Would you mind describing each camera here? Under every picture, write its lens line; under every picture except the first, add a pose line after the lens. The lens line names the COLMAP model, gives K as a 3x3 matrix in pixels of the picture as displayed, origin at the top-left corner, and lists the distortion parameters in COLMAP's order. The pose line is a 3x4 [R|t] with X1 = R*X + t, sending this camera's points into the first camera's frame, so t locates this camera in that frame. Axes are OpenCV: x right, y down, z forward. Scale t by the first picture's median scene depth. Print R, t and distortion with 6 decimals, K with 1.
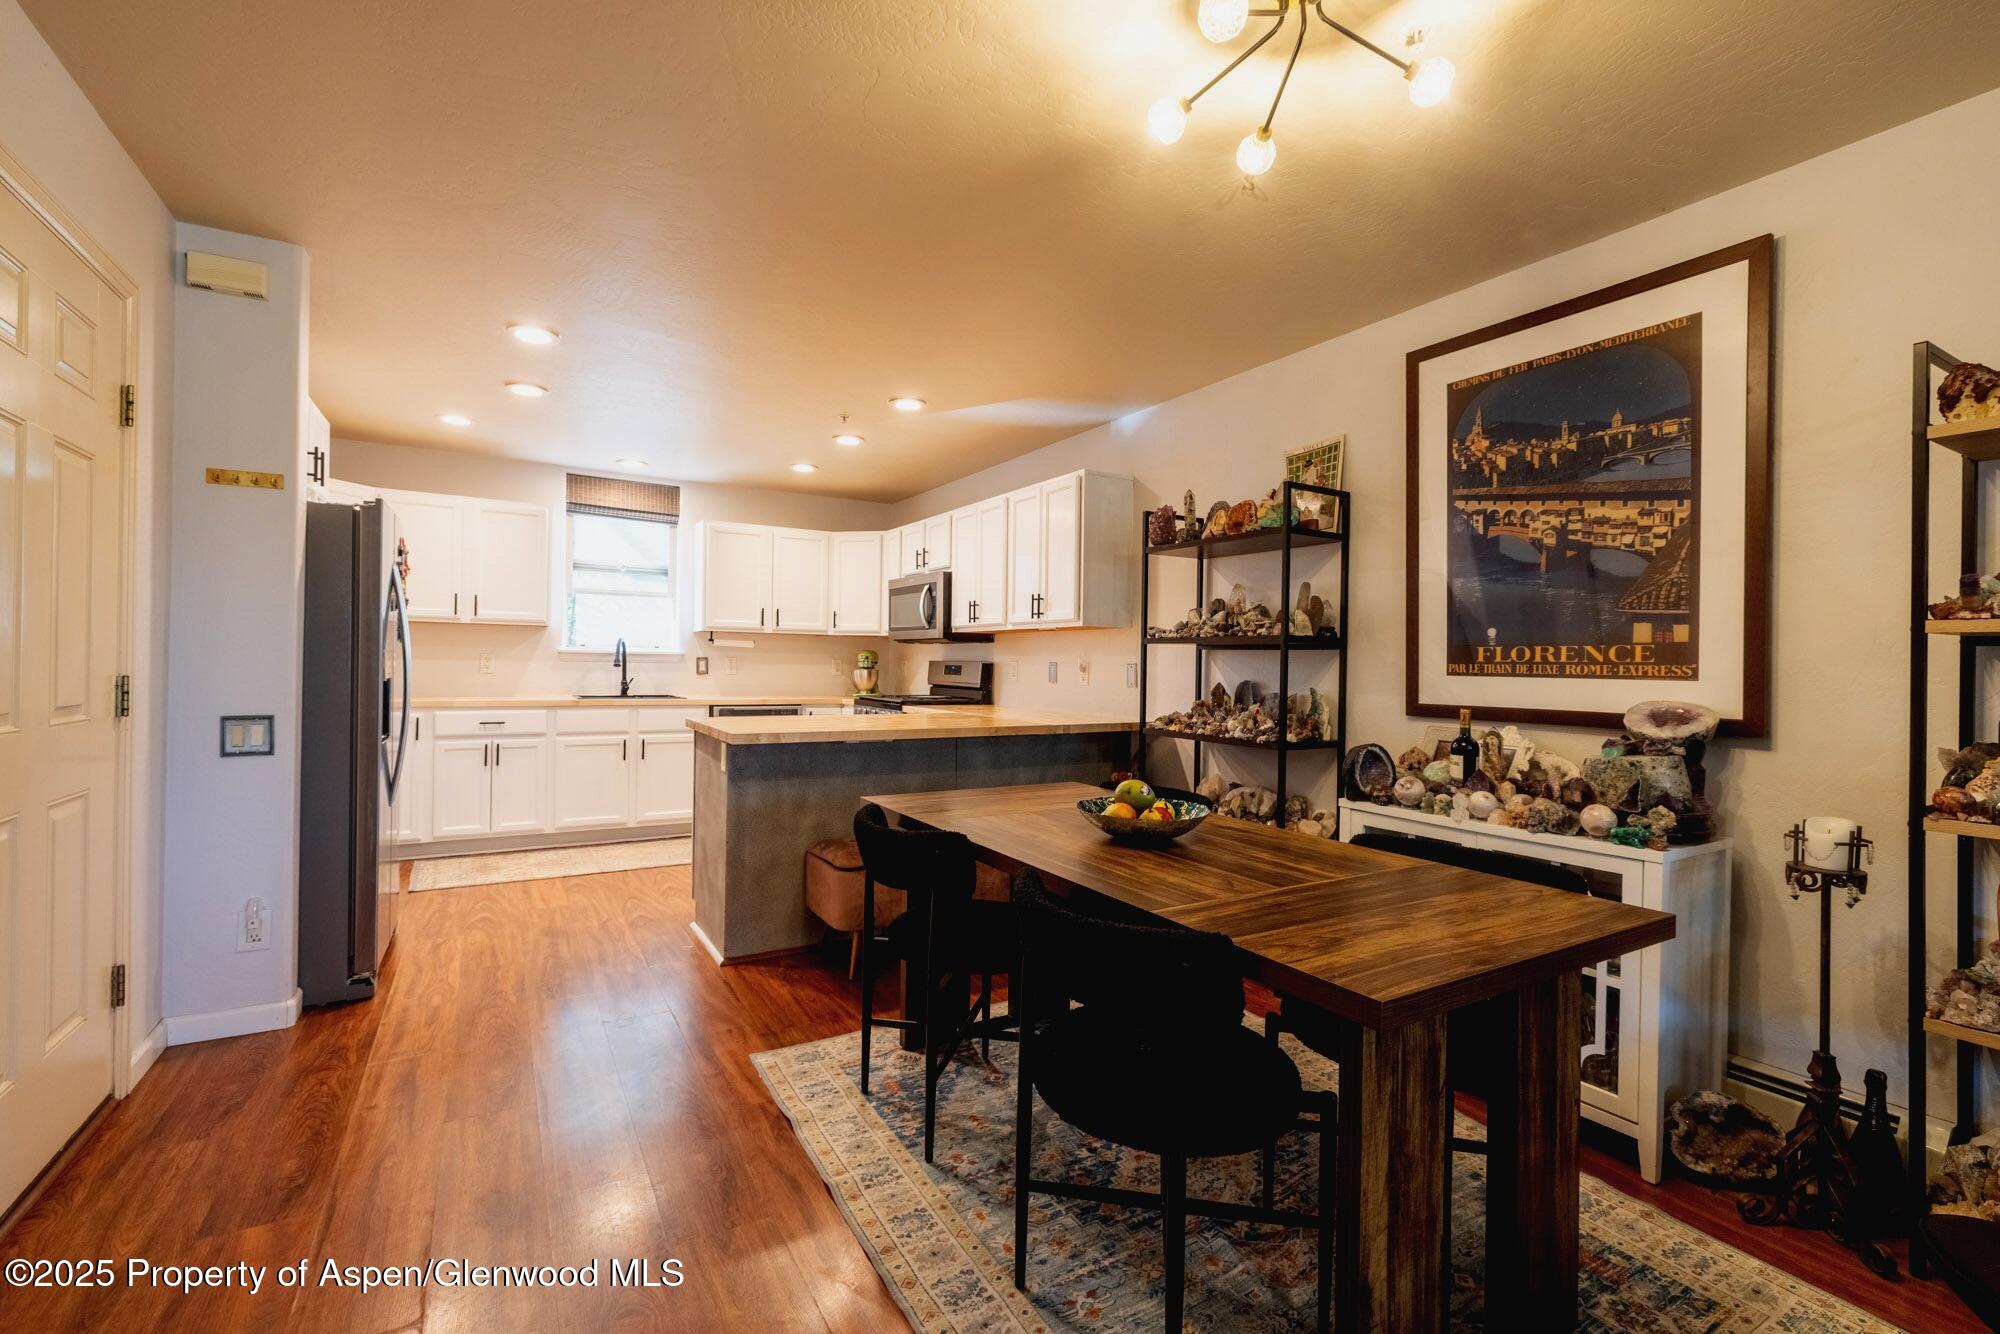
lens RADIAL K [[831.5, 0, 1003.0], [0, 831.5, 662.3], [0, 0, 1]] dist [0.000481, -0.000834]
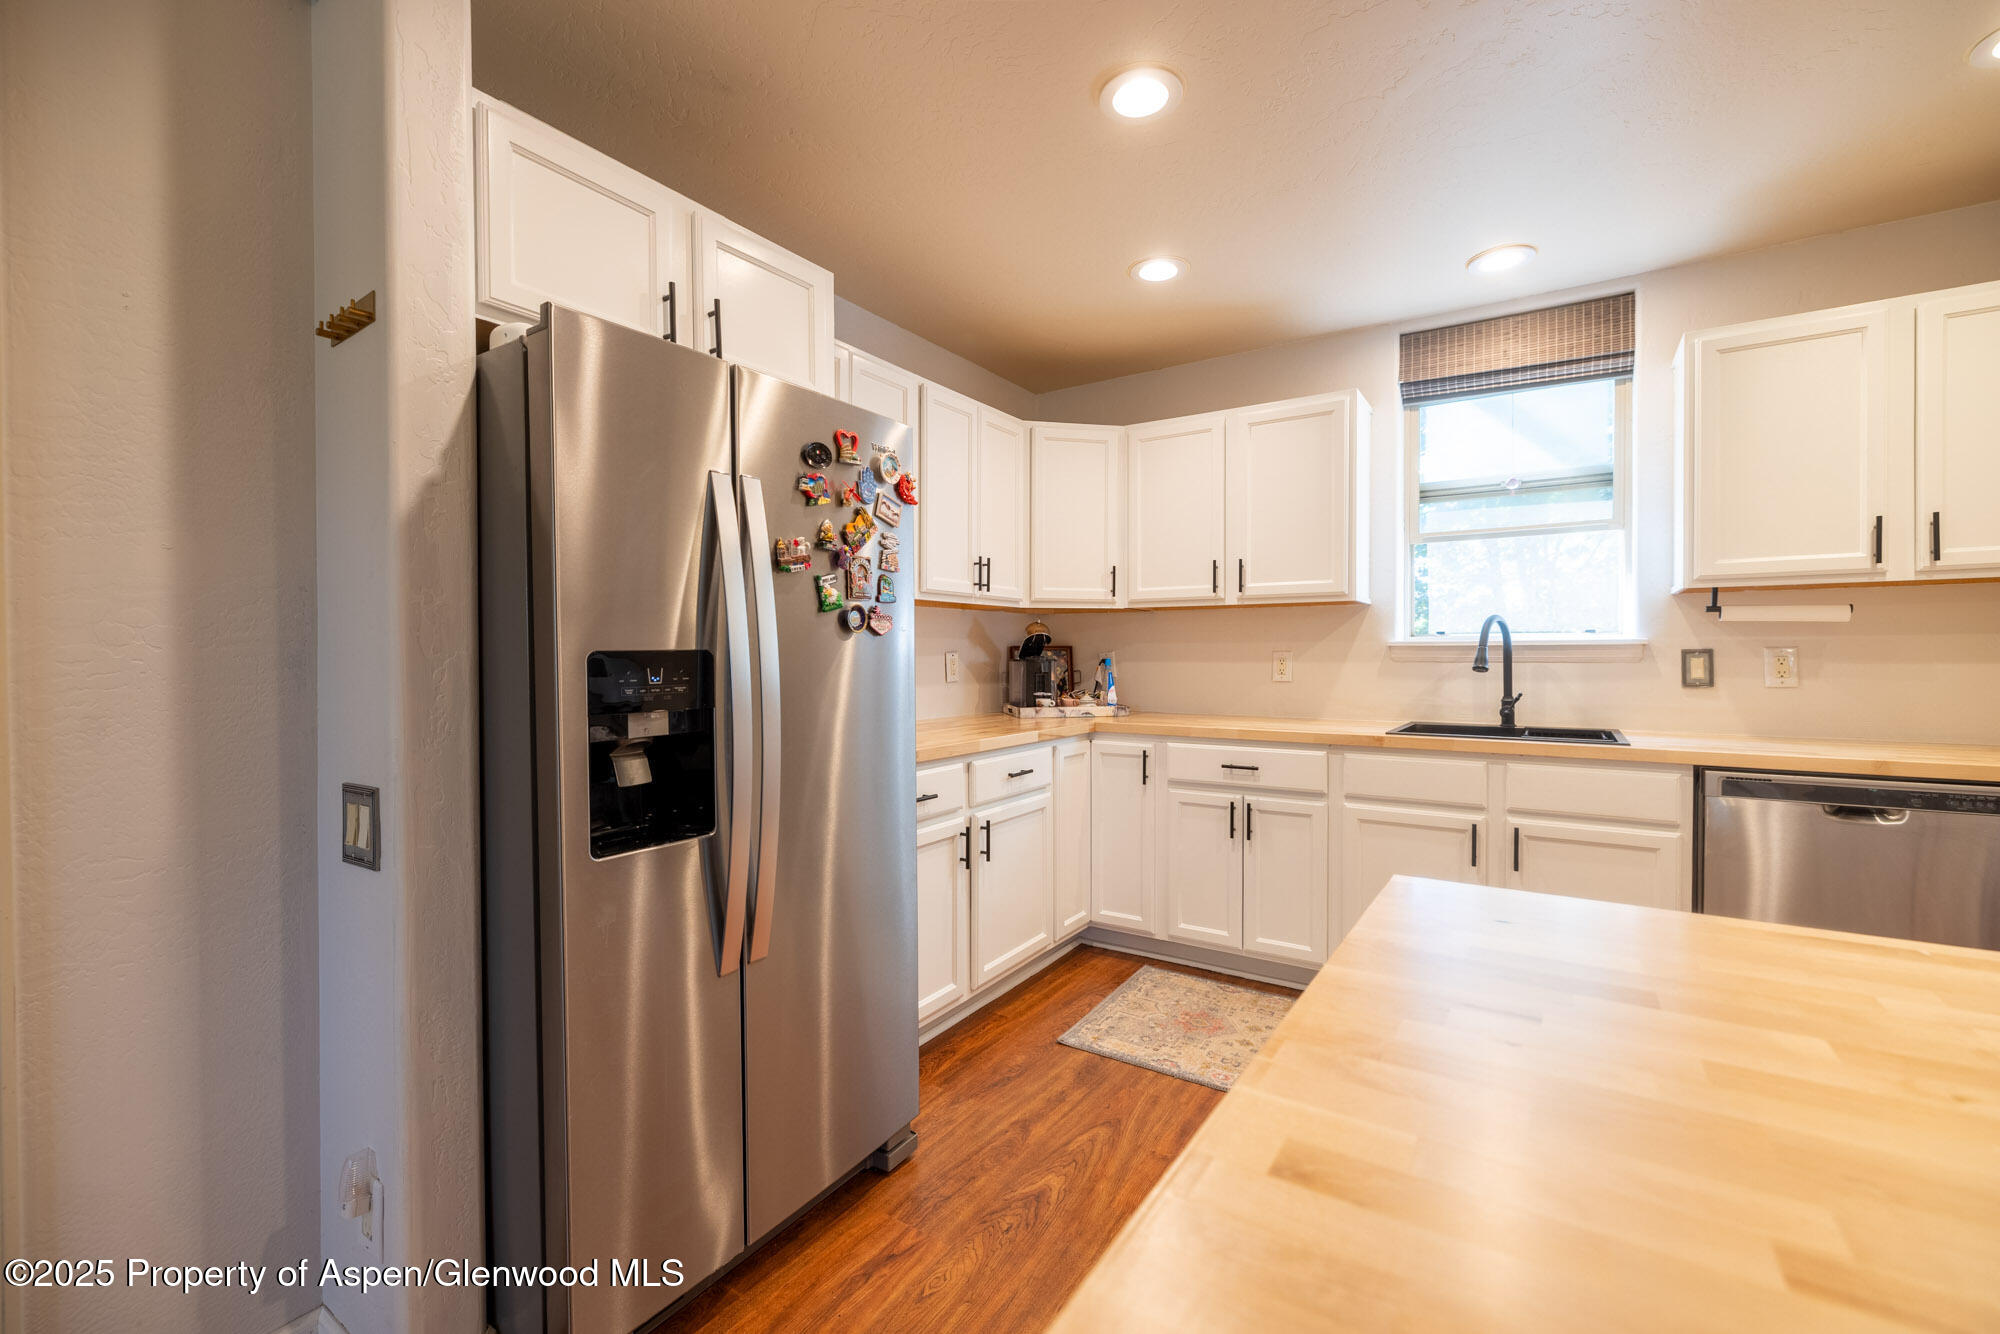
lens RADIAL K [[831.5, 0, 1003.0], [0, 831.5, 662.3], [0, 0, 1]] dist [0.000481, -0.000834]
pose [[0.425155, -0.008358, -0.905082, -0.125894], [0.013343, 0.999907, -0.002966, -0.002843], [0.905022, -0.010815, 0.425227, 0.516503]]
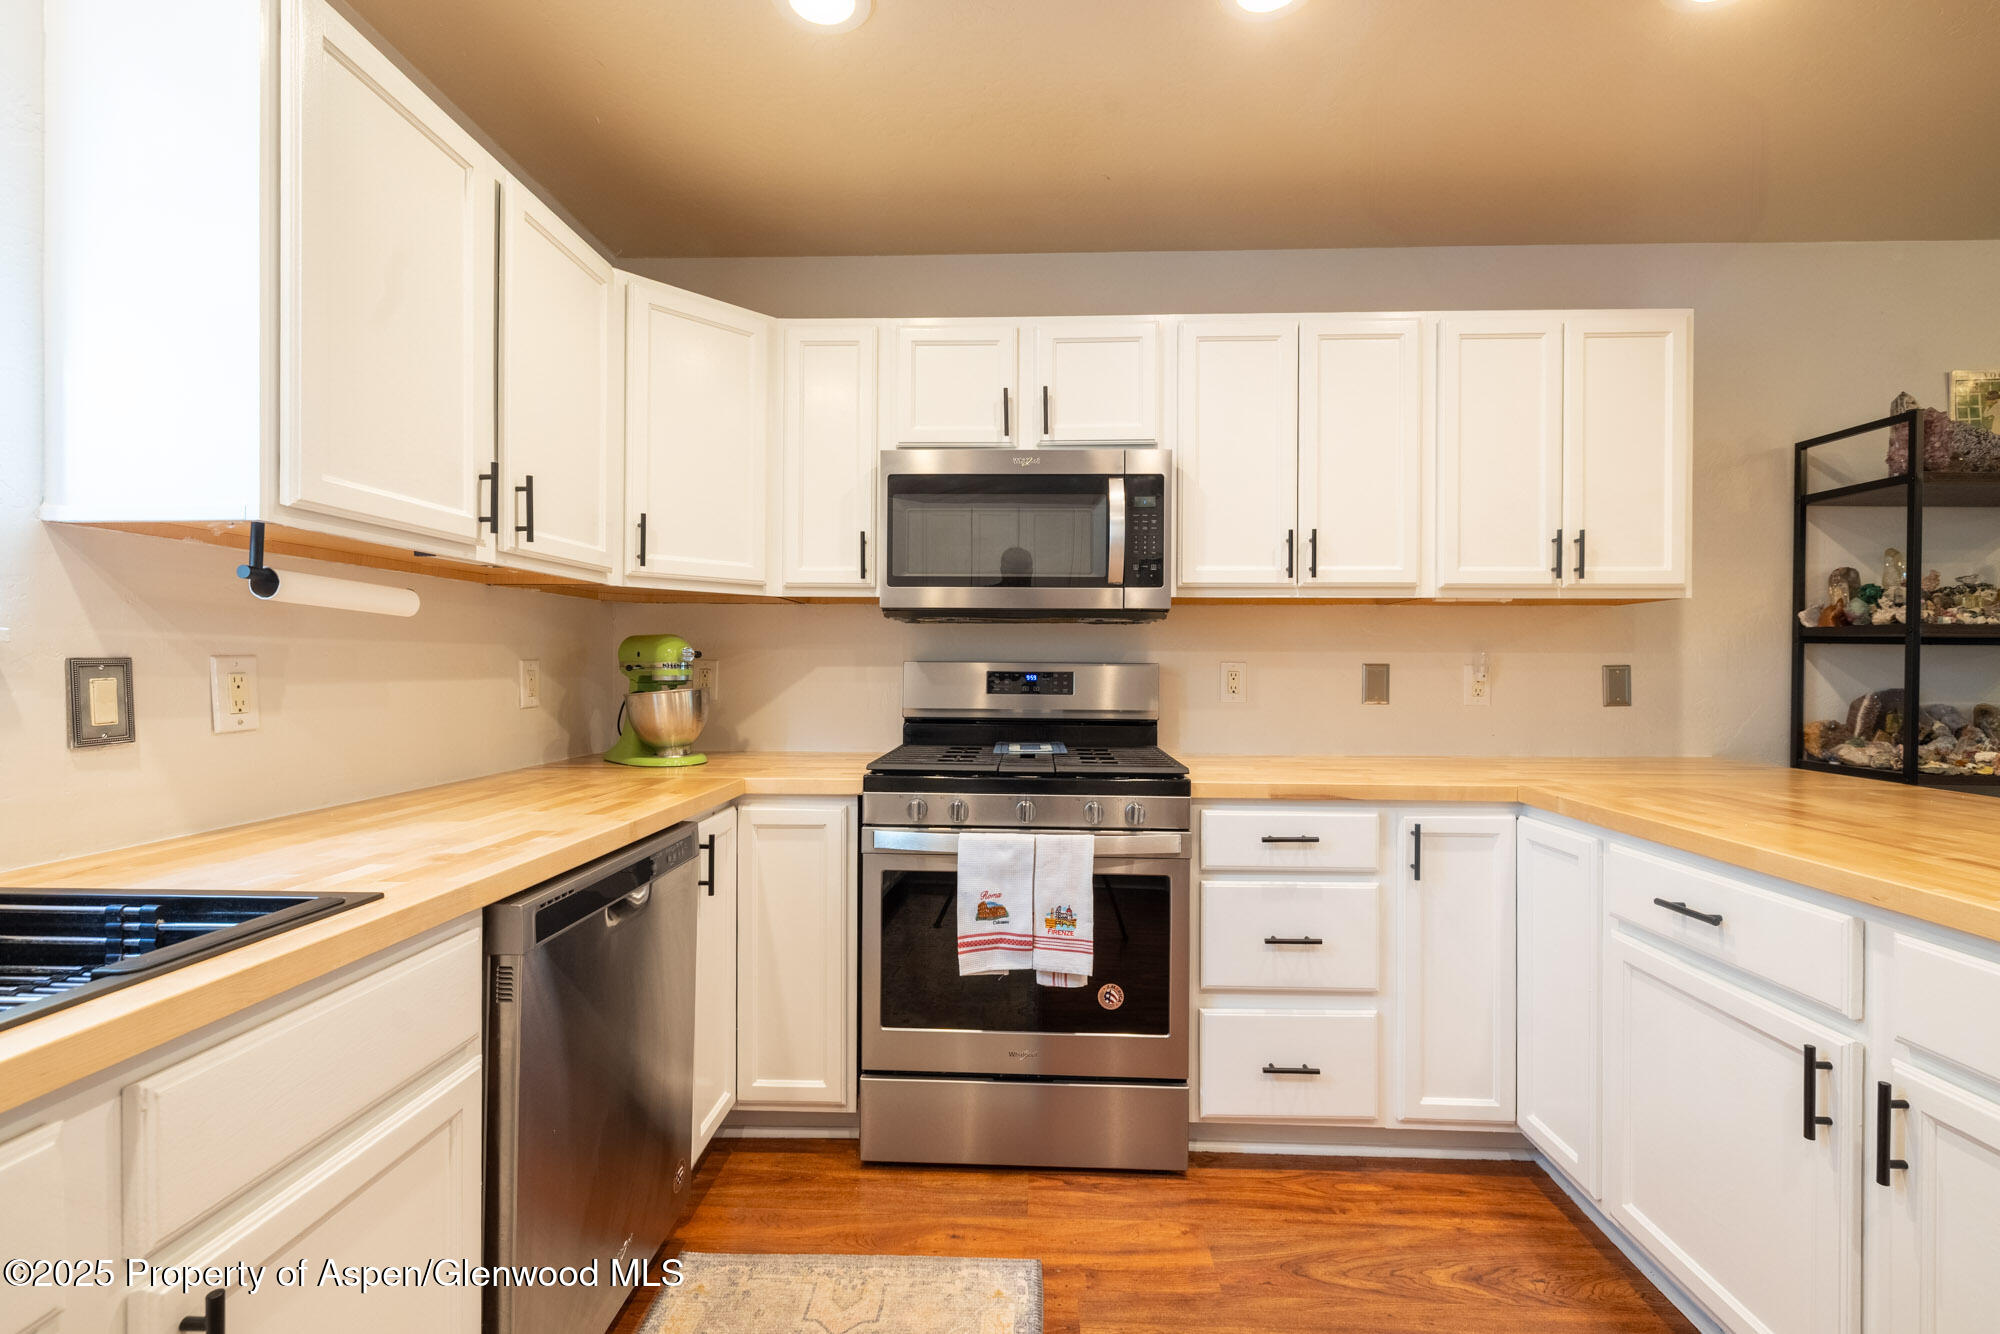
lens RADIAL K [[831.5, 0, 1003.0], [0, 831.5, 662.3], [0, 0, 1]] dist [0.000481, -0.000834]
pose [[0.559762, -0.014046, 0.828534, -0.446182], [0.002344, 0.999879, 0.015368, -0.008121], [-0.828650, -0.006661, 0.559727, 0.788957]]
